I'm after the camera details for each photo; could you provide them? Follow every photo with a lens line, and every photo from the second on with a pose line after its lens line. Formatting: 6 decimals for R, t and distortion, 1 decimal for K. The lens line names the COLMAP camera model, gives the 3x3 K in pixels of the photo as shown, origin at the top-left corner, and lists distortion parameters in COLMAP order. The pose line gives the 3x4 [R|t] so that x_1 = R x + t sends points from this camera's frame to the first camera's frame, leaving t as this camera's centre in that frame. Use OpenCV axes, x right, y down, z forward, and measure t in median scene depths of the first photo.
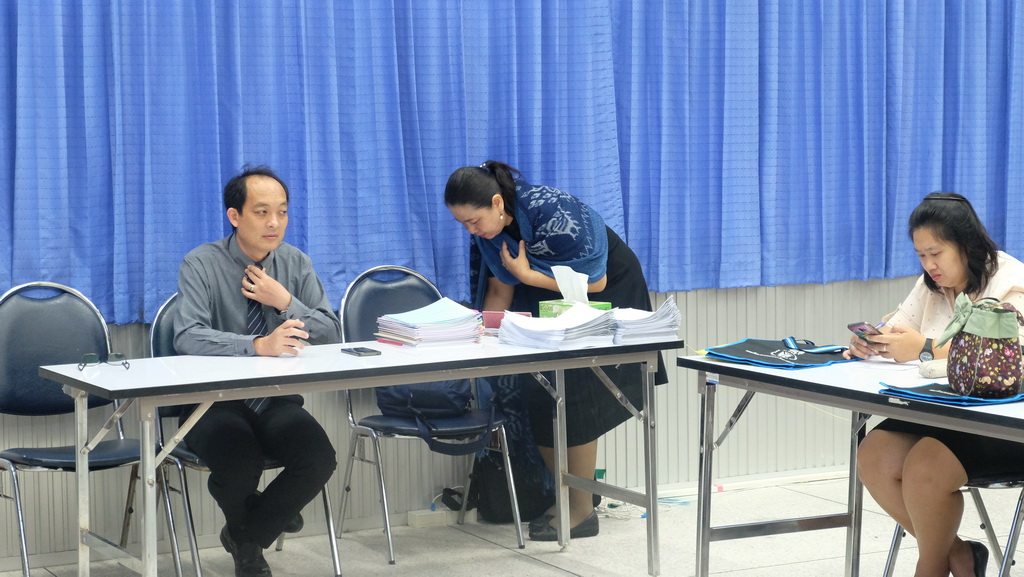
lens RADIAL K [[2123.6, 0, 511.9], [0, 2123.6, 289.9], [0, 0, 1]] dist [0.097144, 0.000000]
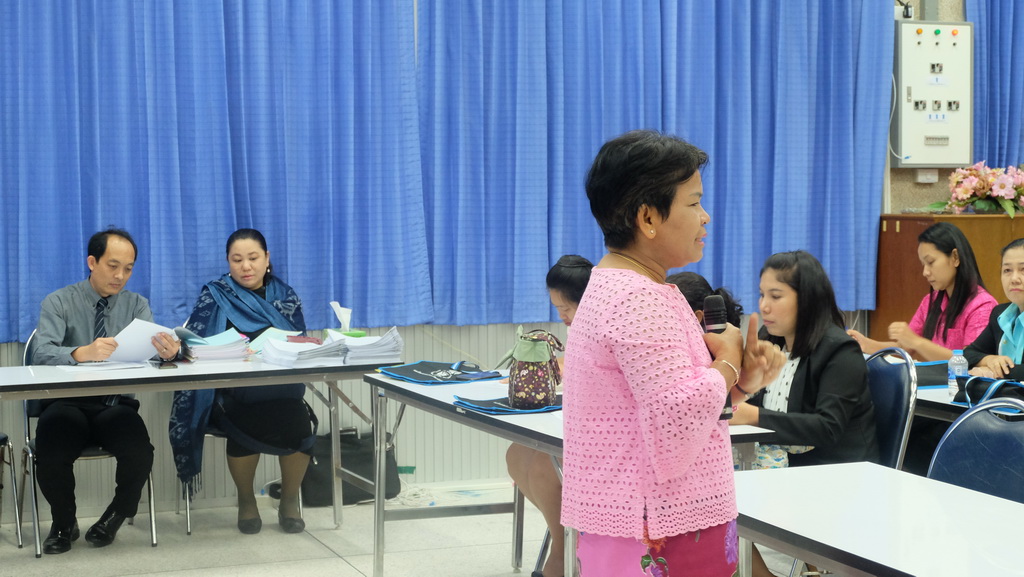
lens RADIAL K [[1750.9, 0, 511.3], [0, 1750.9, 291.3], [0, 0, 1]] dist [-0.009118, 0.000000]
pose [[0.993274, 0.012834, -0.115078, 0.237469], [-0.015262, 0.999679, -0.020241, 0.001566], [0.114781, 0.021861, 0.993150, -0.020844]]
